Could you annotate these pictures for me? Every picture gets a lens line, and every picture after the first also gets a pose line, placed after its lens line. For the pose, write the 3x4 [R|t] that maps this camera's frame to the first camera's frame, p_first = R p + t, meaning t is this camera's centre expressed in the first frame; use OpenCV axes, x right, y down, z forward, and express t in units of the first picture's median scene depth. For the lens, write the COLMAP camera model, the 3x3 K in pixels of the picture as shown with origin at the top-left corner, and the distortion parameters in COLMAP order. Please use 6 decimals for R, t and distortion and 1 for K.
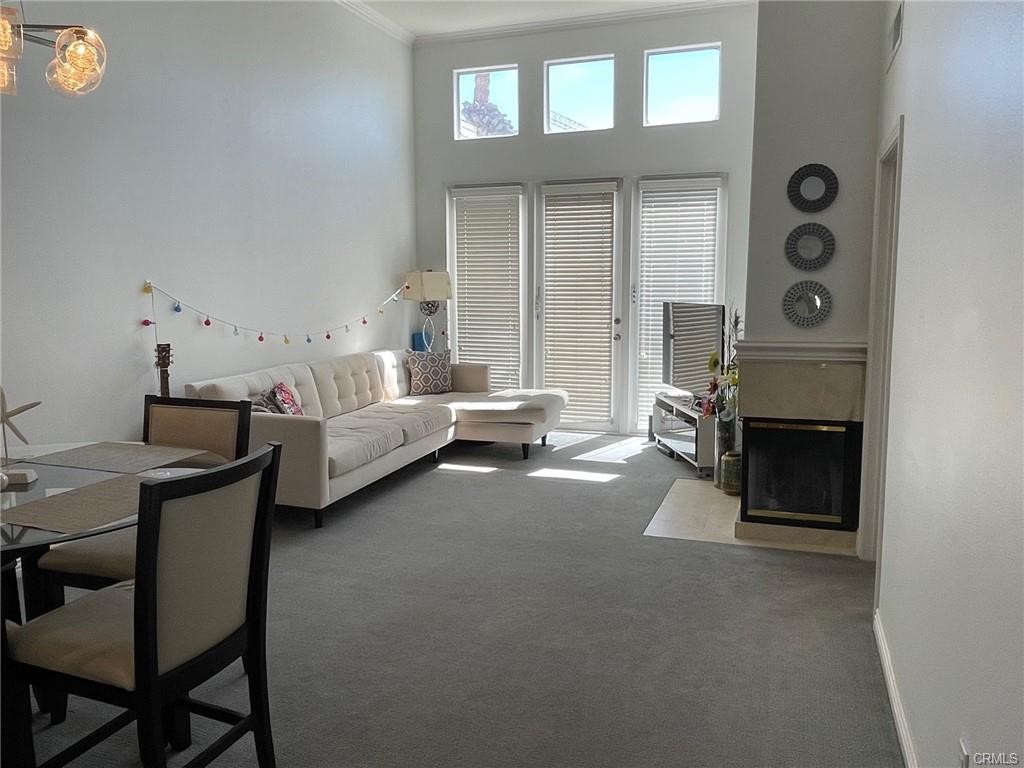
lens RADIAL K [[784.1, 0, 513.7], [0, 784.1, 382.2], [0, 0, 1]] dist [0.007445, -0.025725]
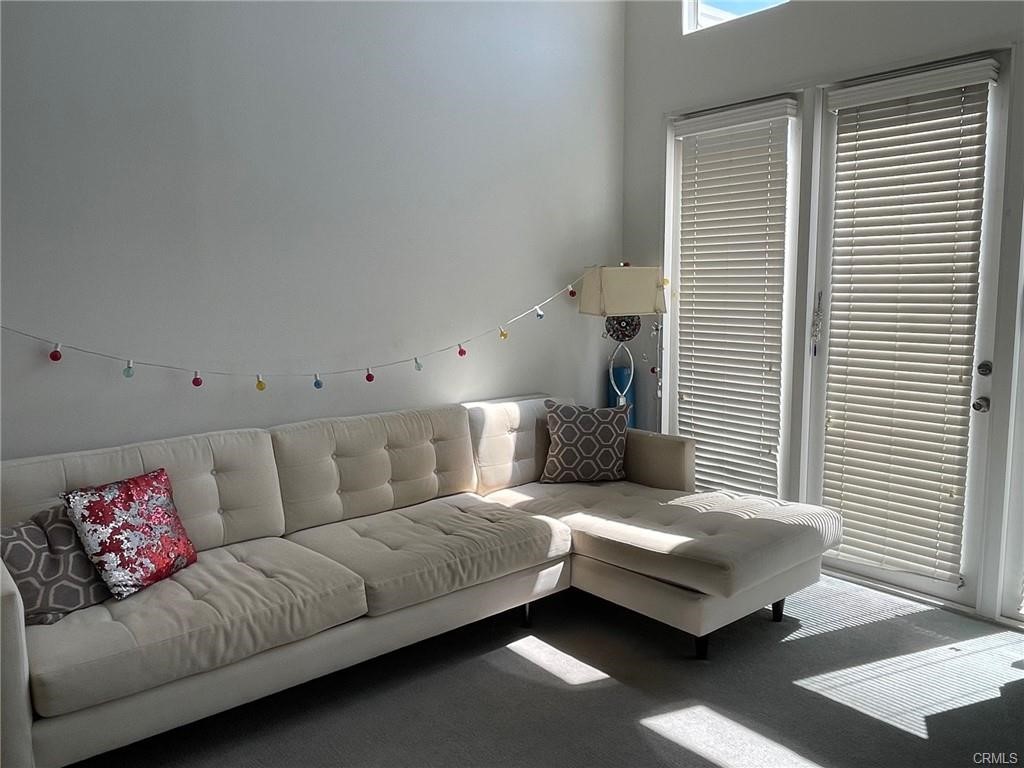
lens RADIAL K [[784.1, 0, 507.5], [0, 784.1, 376.1], [0, 0, 1]] dist [0.007445, -0.025725]
pose [[0.849897, 0.058683, -0.523672, 0.137453], [-0.064641, 0.997885, 0.006914, -0.059822], [0.522970, 0.027975, 0.851892, 0.476433]]
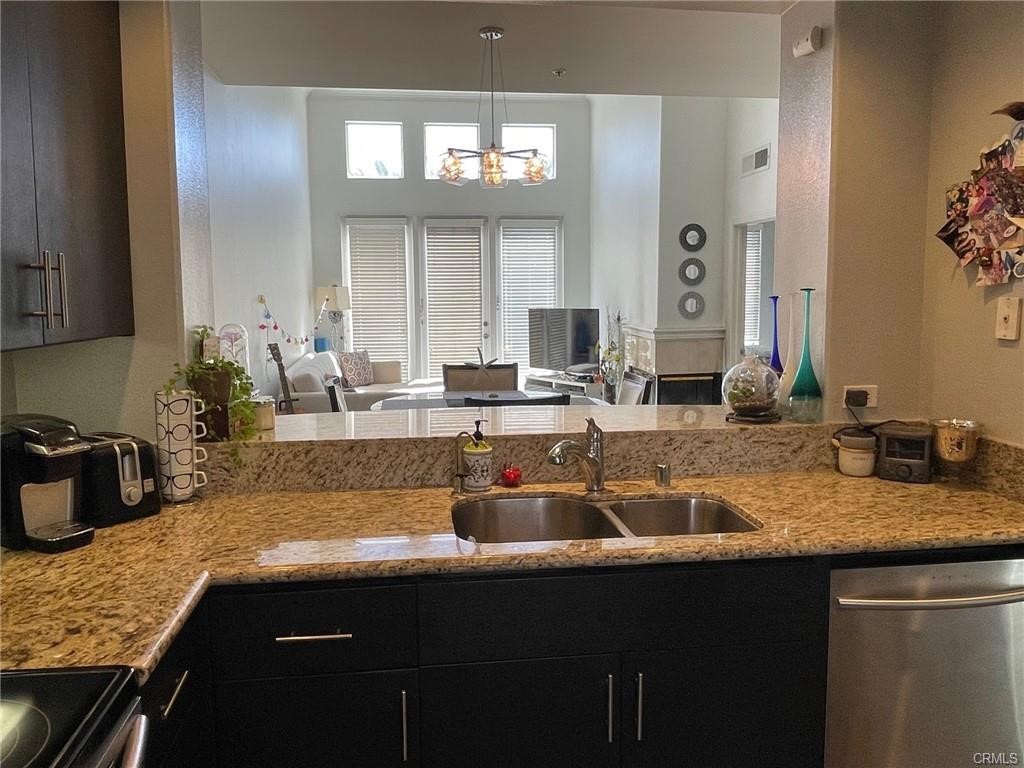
lens RADIAL K [[784.1, 0, 510.0], [0, 784.1, 384.5], [0, 0, 1]] dist [0.007445, -0.025725]
pose [[0.887933, -0.057665, 0.456343, -0.446506], [0.064954, 0.997888, -0.000288, 0.027350], [-0.455363, 0.029896, 0.889804, -0.191898]]
